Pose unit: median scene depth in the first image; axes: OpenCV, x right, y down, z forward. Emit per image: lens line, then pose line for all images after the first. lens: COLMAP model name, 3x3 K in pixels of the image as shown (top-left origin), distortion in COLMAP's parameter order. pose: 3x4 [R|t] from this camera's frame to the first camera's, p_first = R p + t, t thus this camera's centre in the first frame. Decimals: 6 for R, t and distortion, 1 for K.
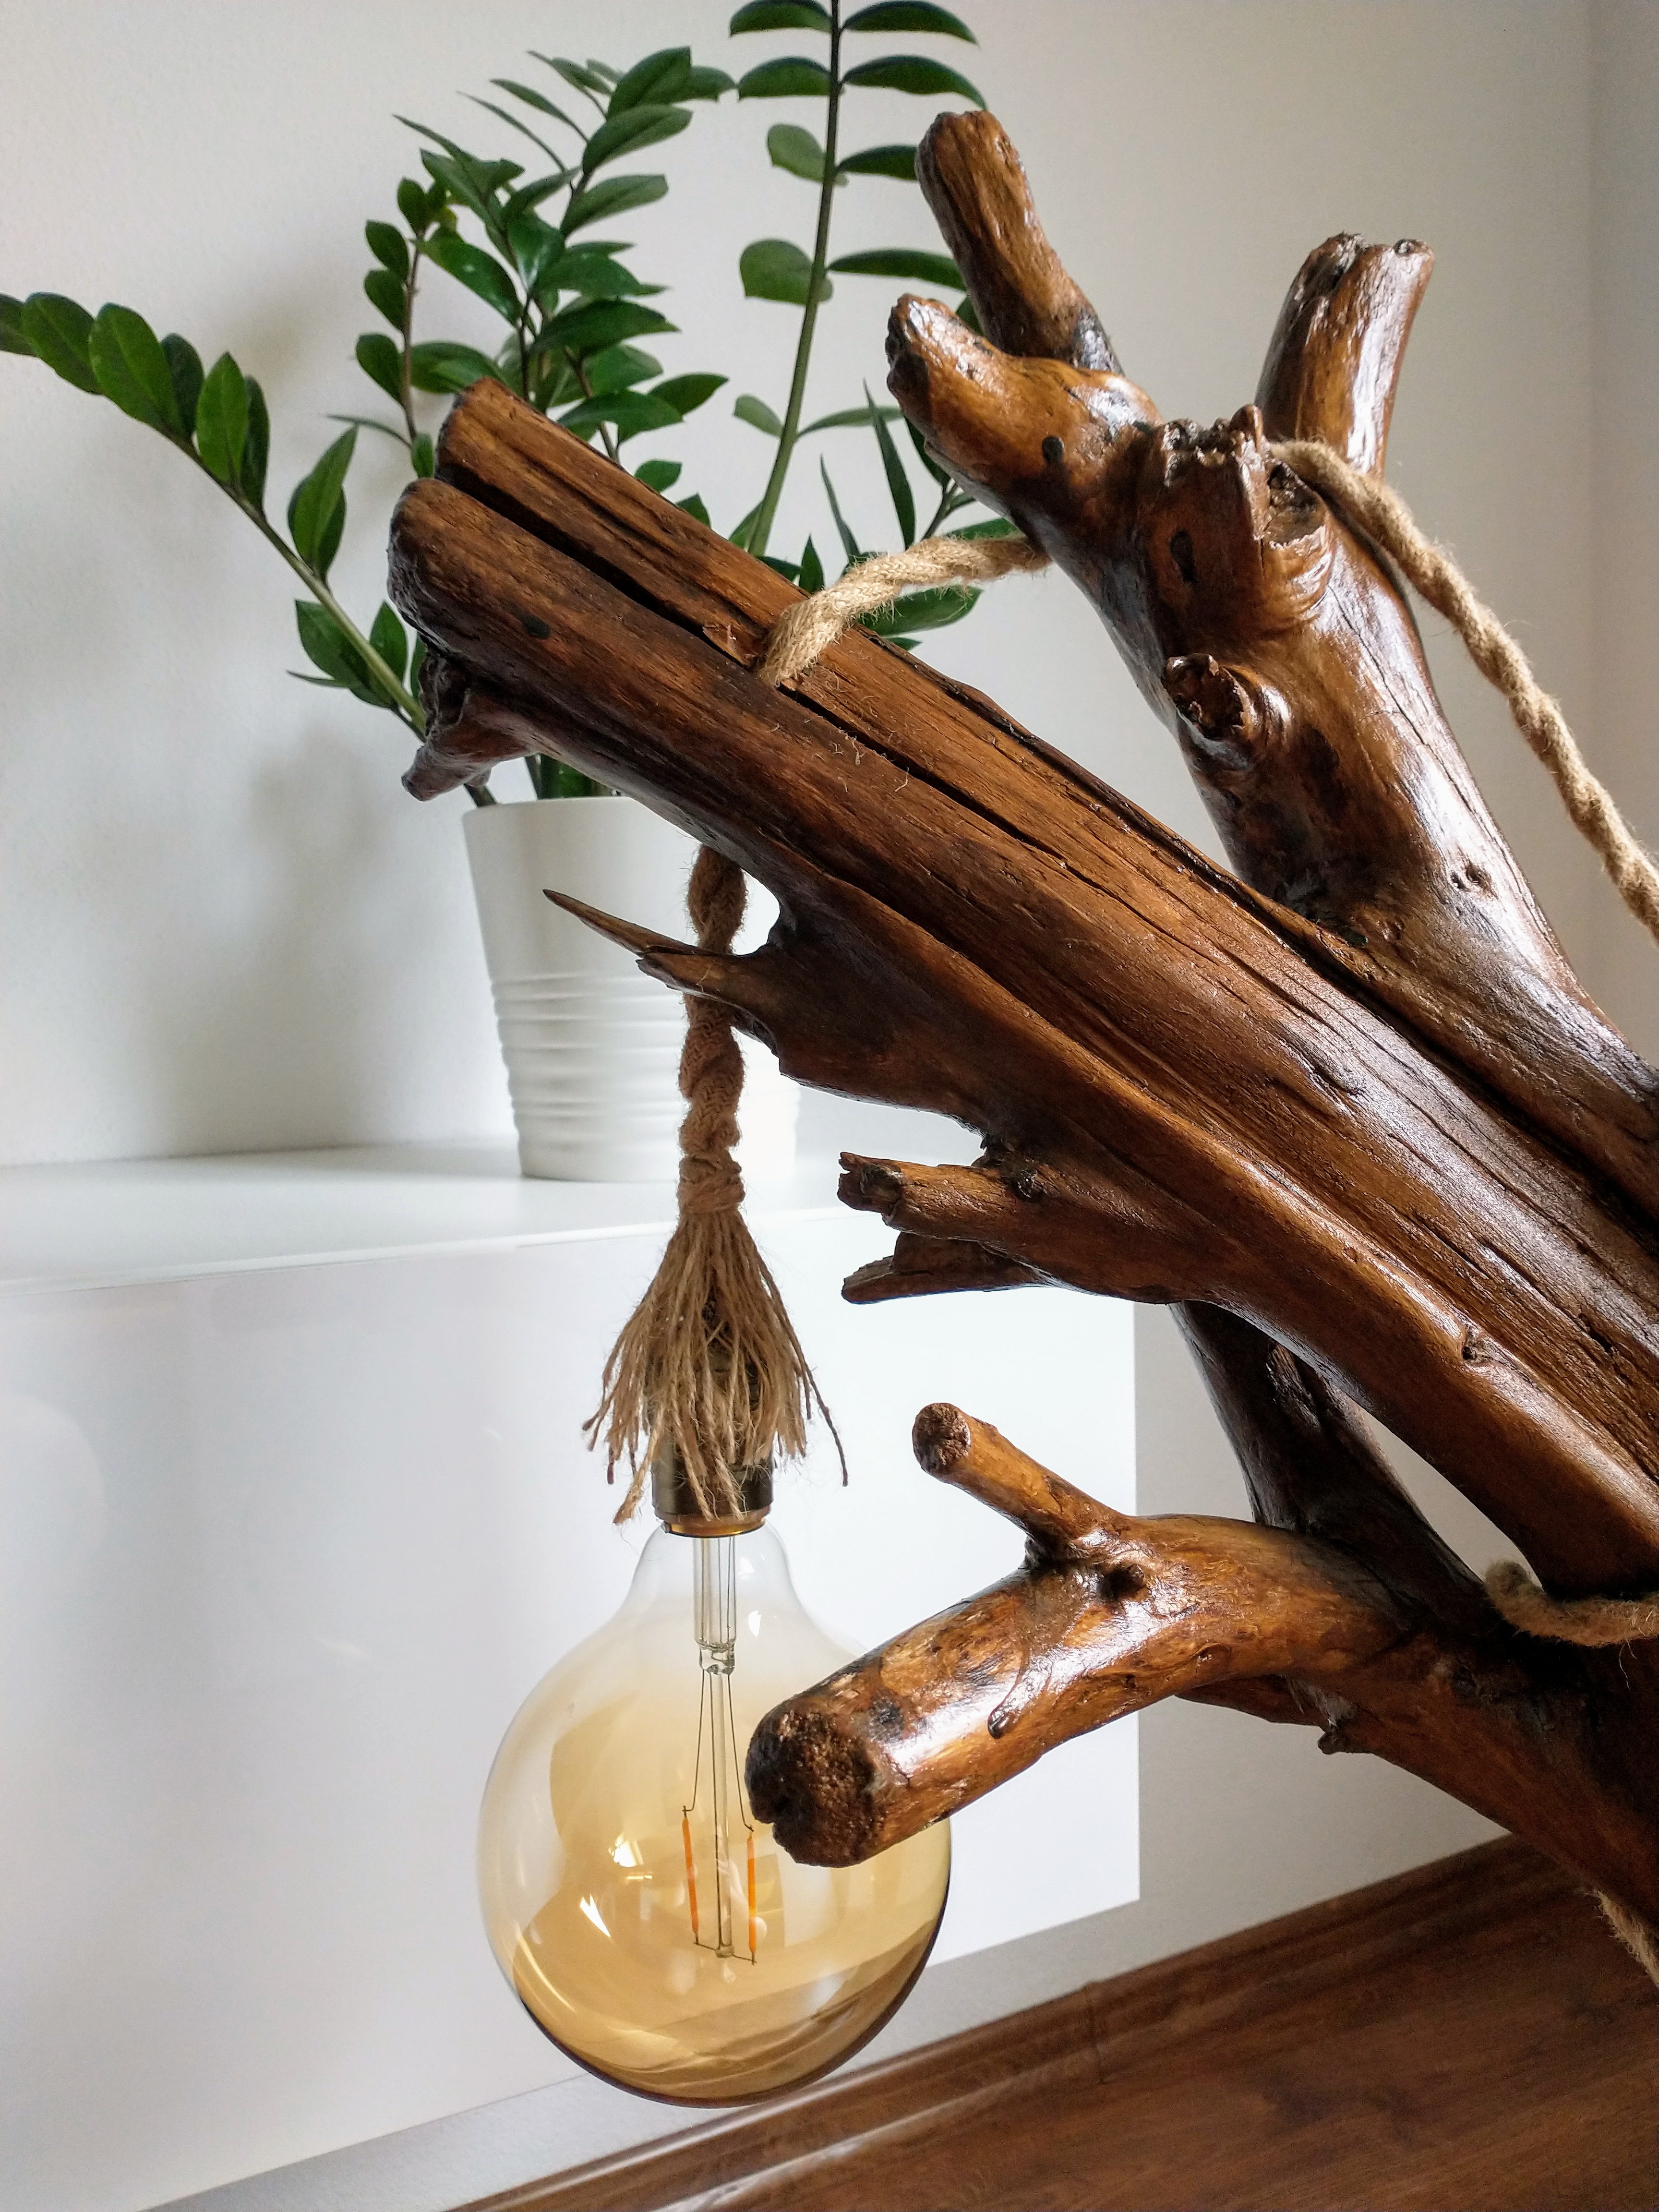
lens RADIAL K [[1777.0, 0, 819.3], [0, 1777.0, 1107.5], [0, 0, 1]] dist [-0.002353, -0.010061]
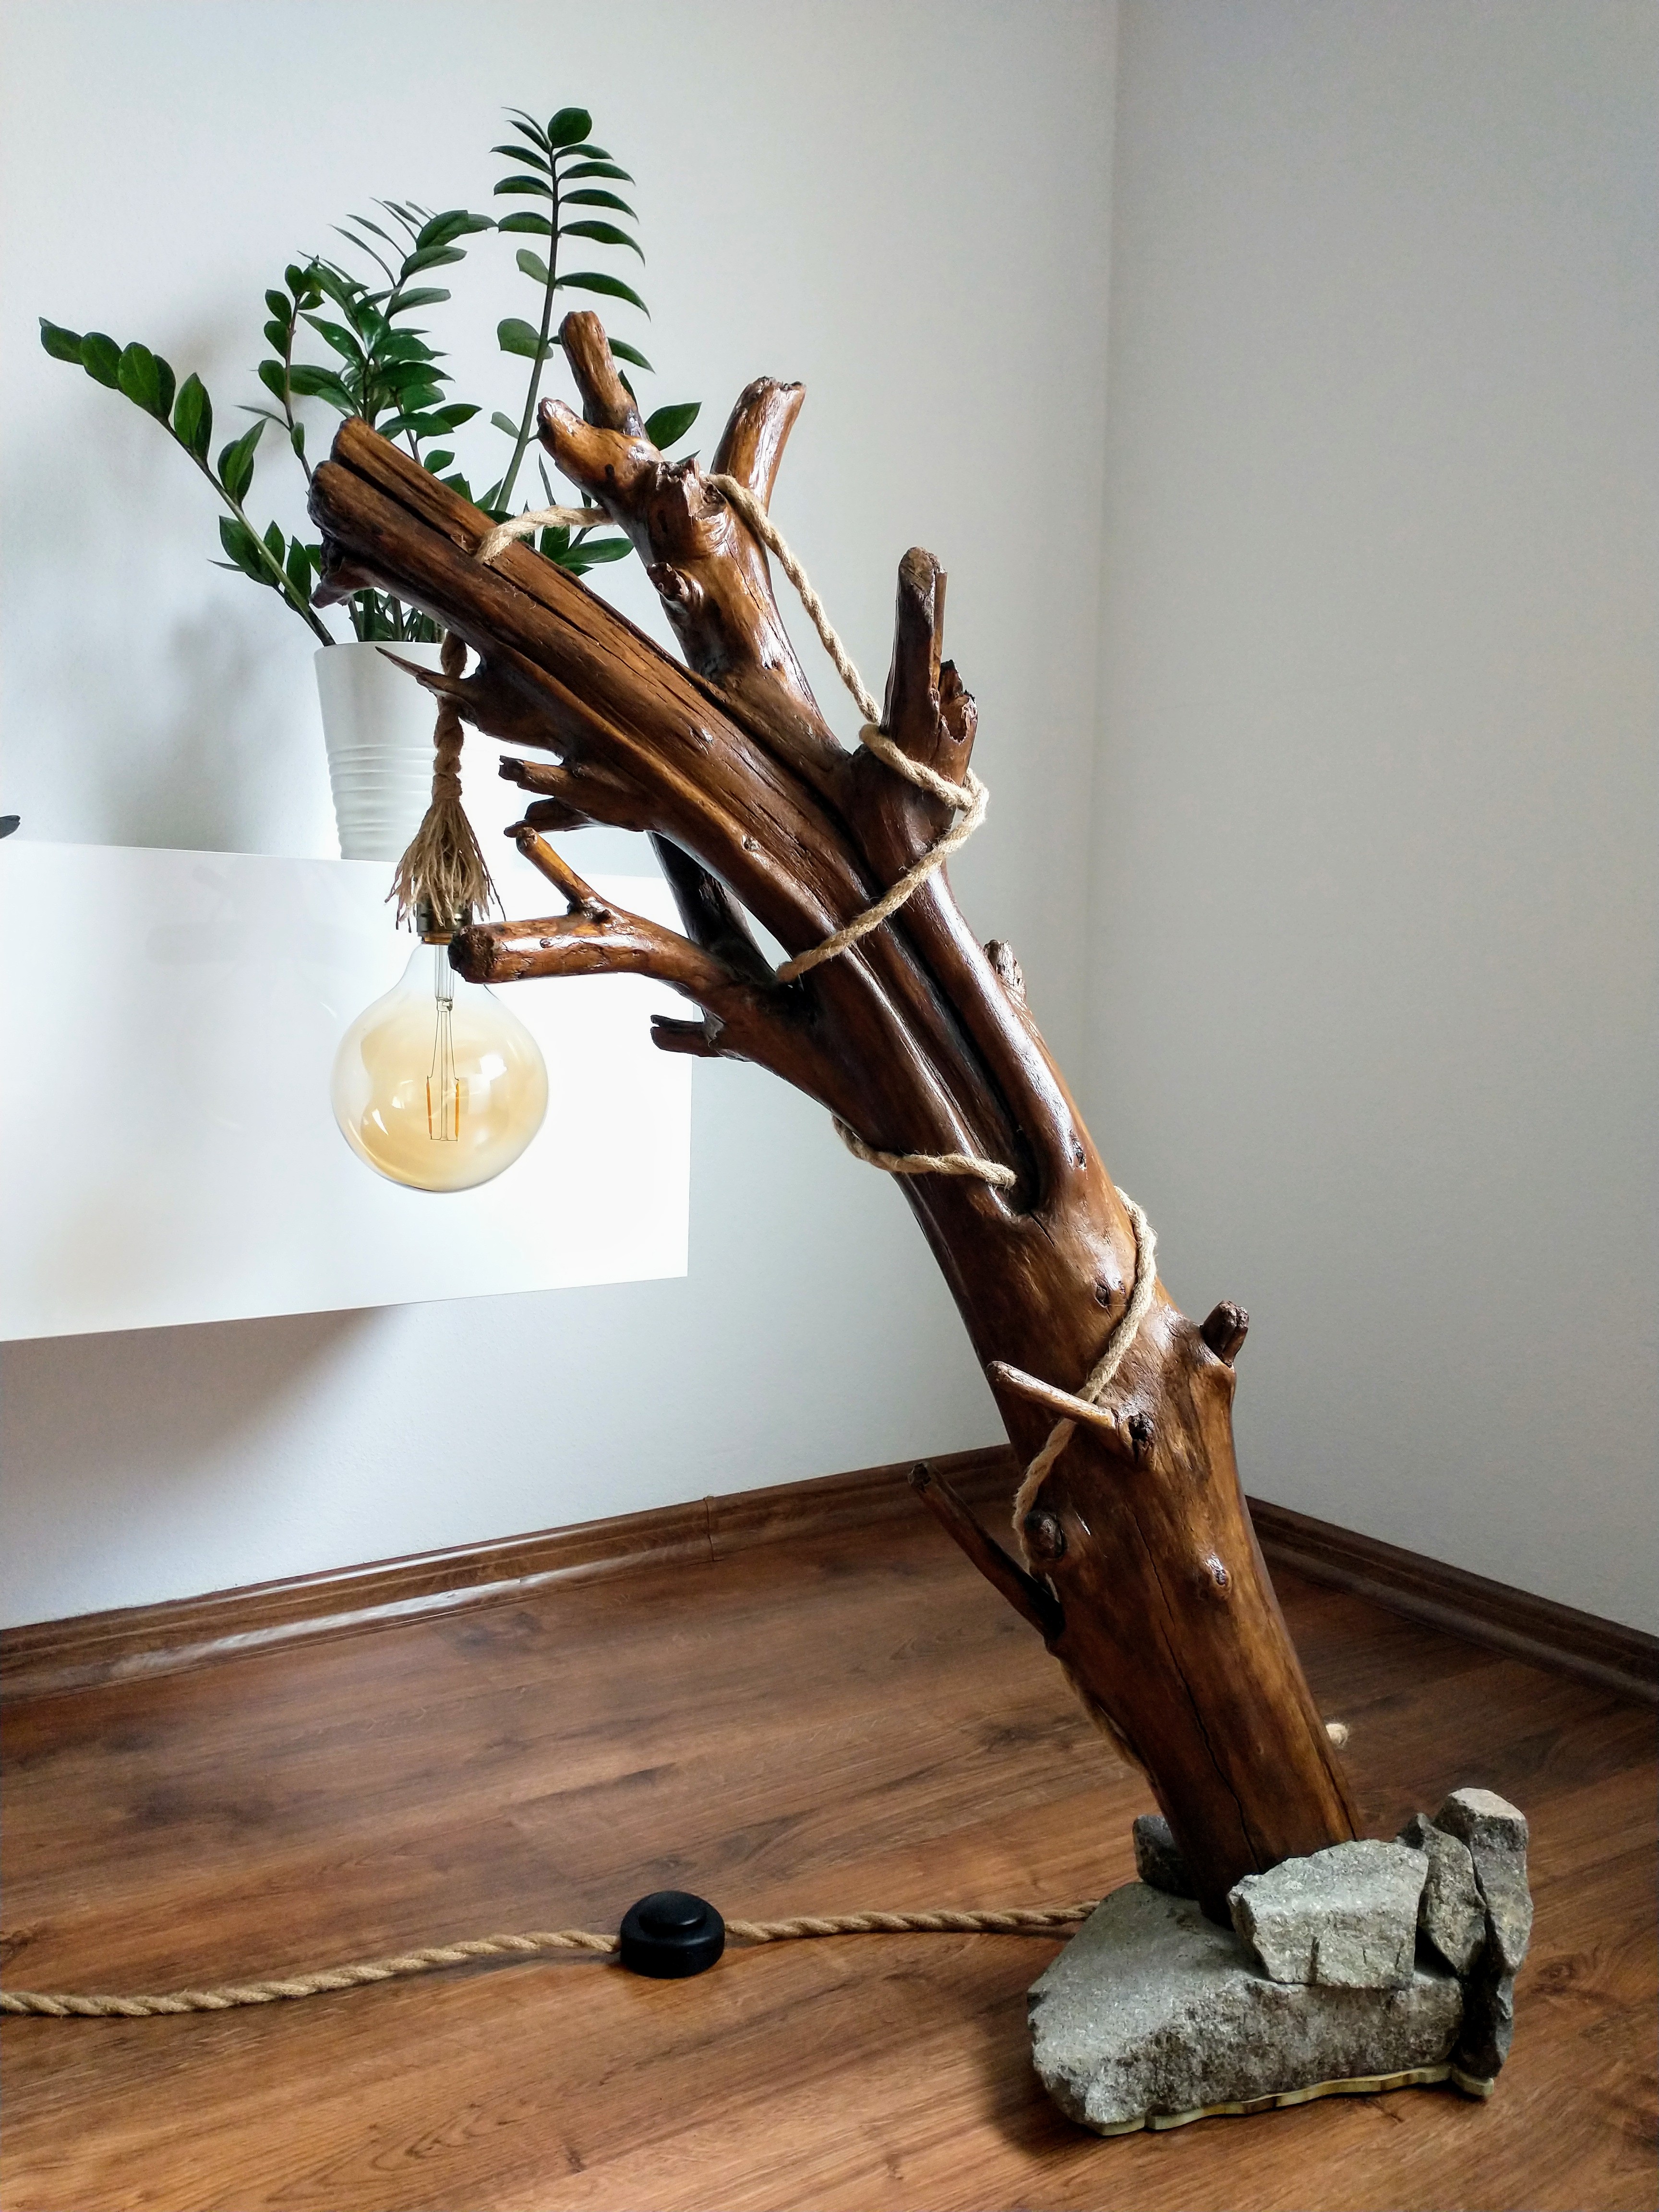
lens RADIAL K [[1777.0, 0, 838.7], [0, 1777.0, 1123.6], [0, 0, 1]] dist [-0.002353, -0.010061]
pose [[0.990691, 0.033899, 0.131841, 0.146619], [-0.036391, 0.999201, 0.016538, 0.412002], [-0.131175, -0.021182, 0.991133, -1.292361]]
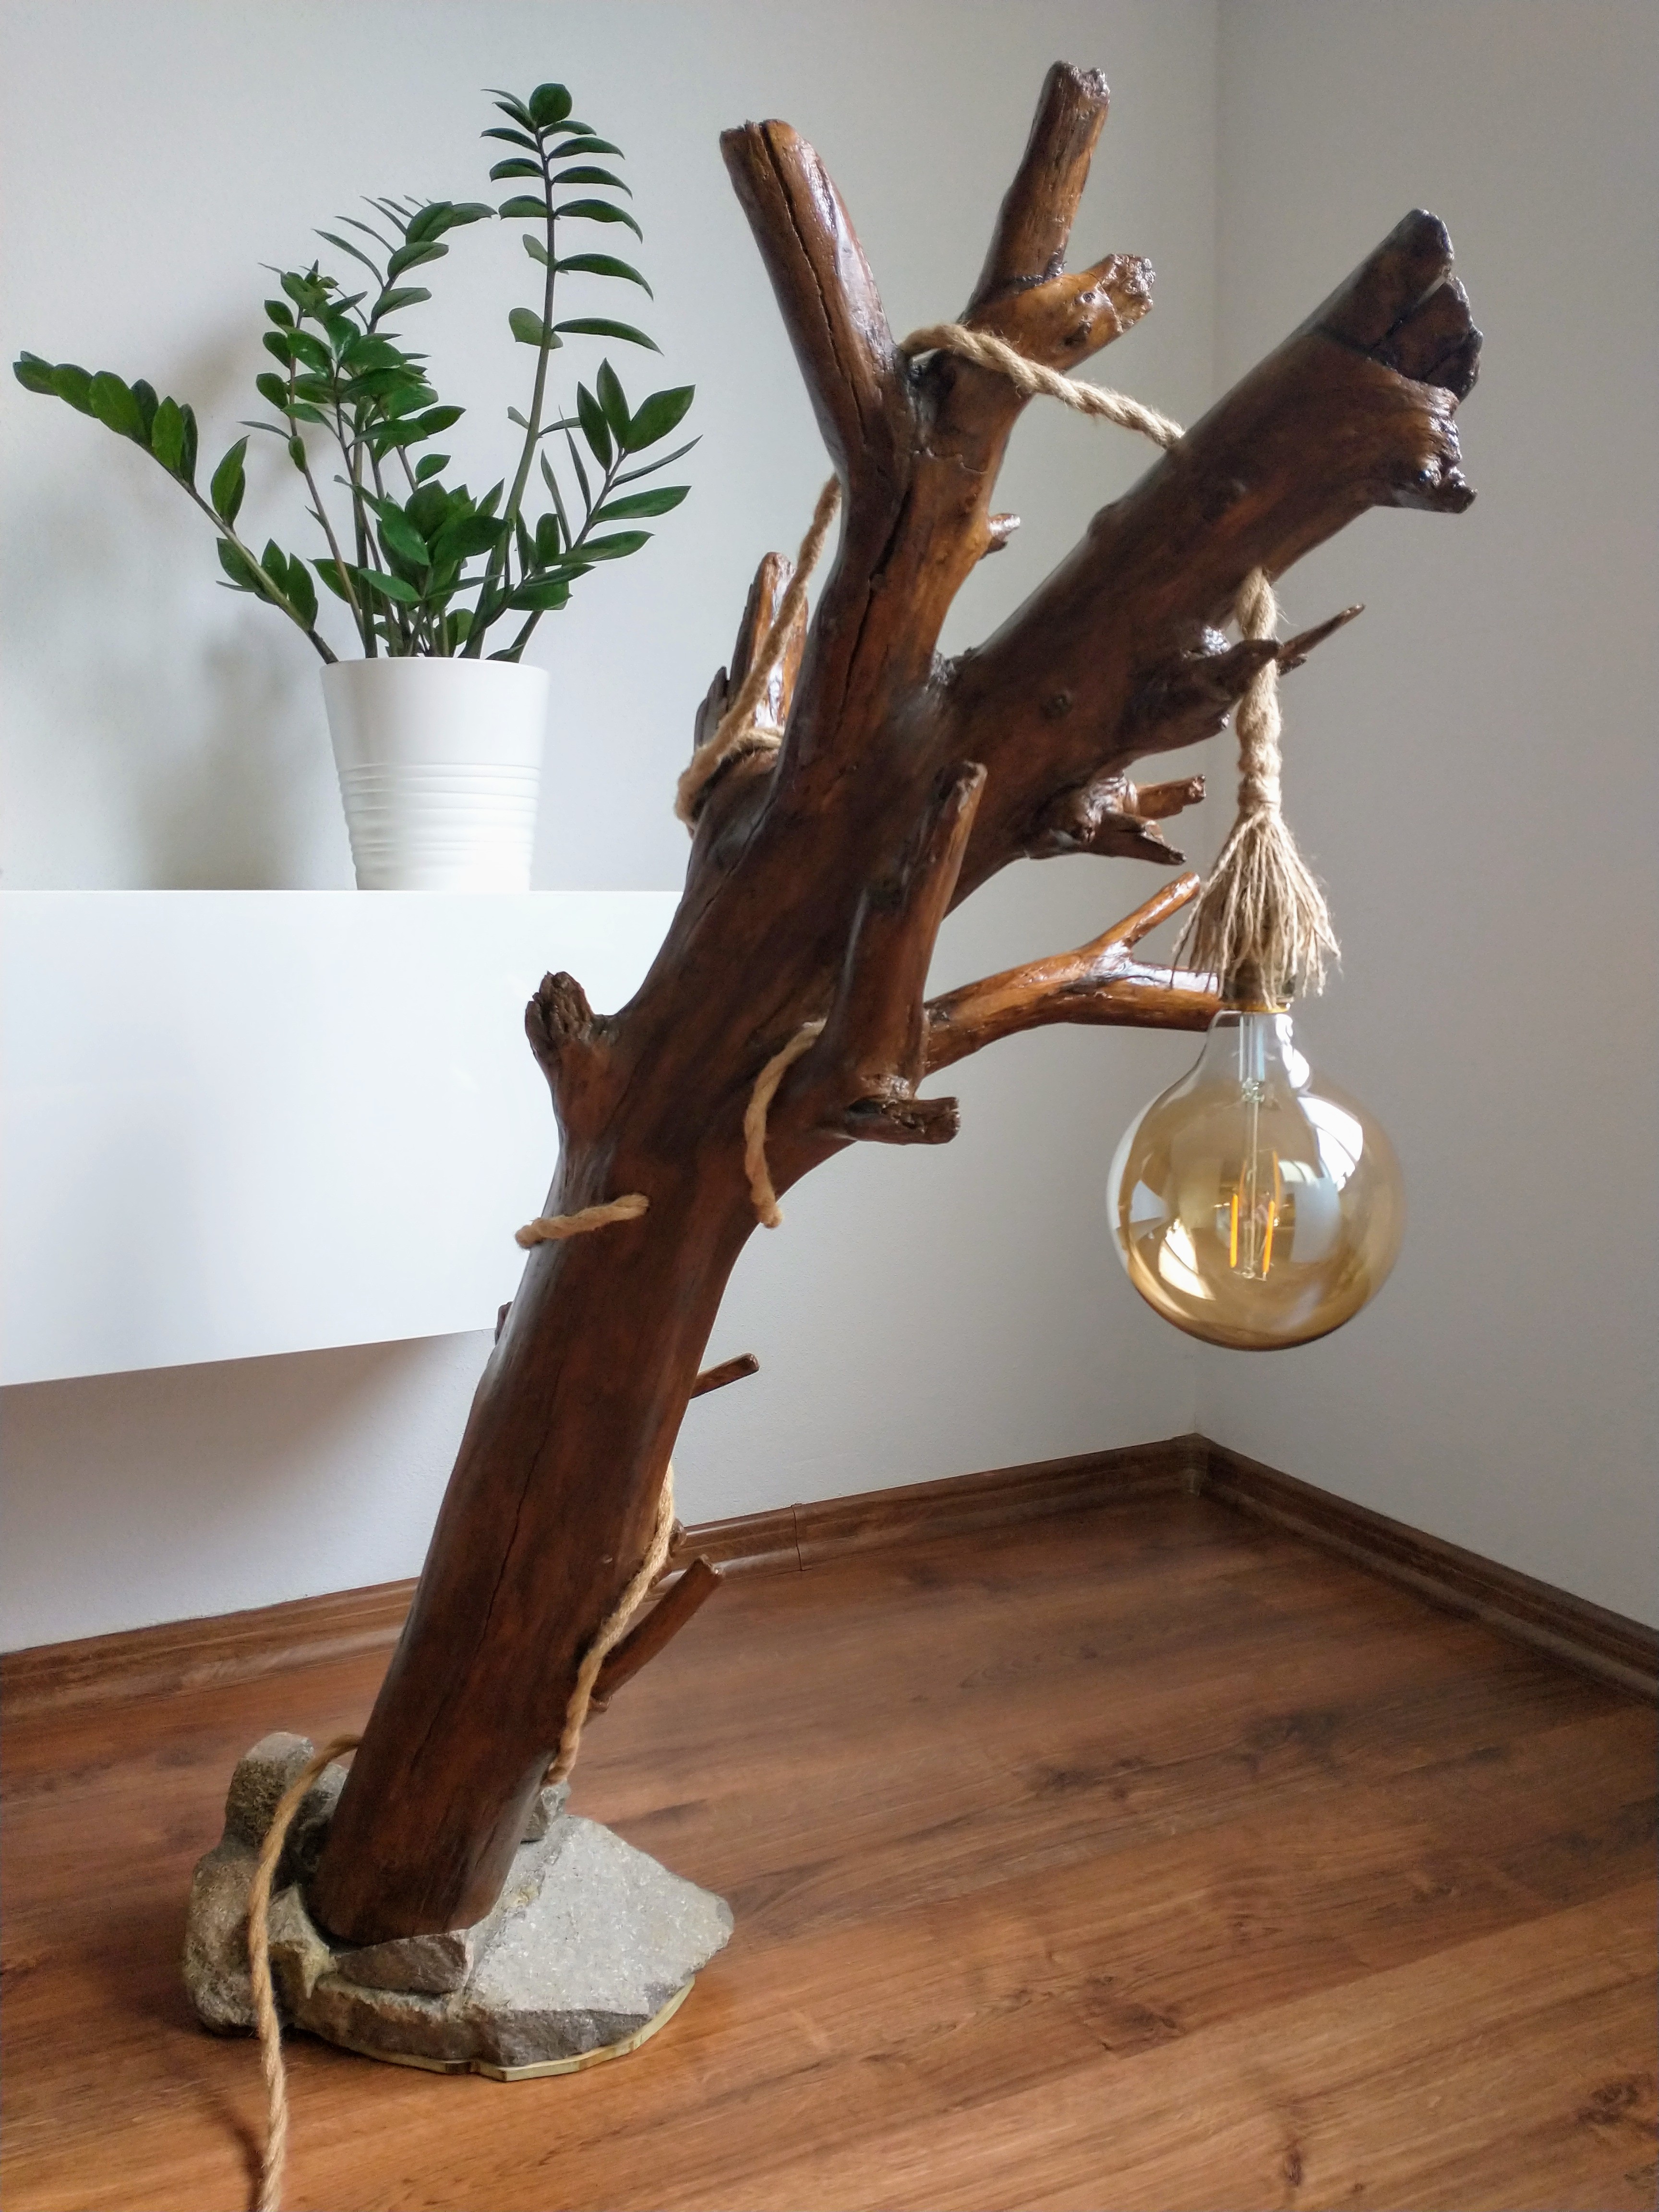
lens RADIAL K [[1777.0, 0, 829.6], [0, 1777.0, 1123.0], [0, 0, 1]] dist [-0.002353, -0.010061]
pose [[0.999787, 0.014386, -0.014779, 0.531728], [-0.013601, 0.998560, 0.051890, 0.286954], [0.015505, -0.051678, 0.998543, -1.162888]]
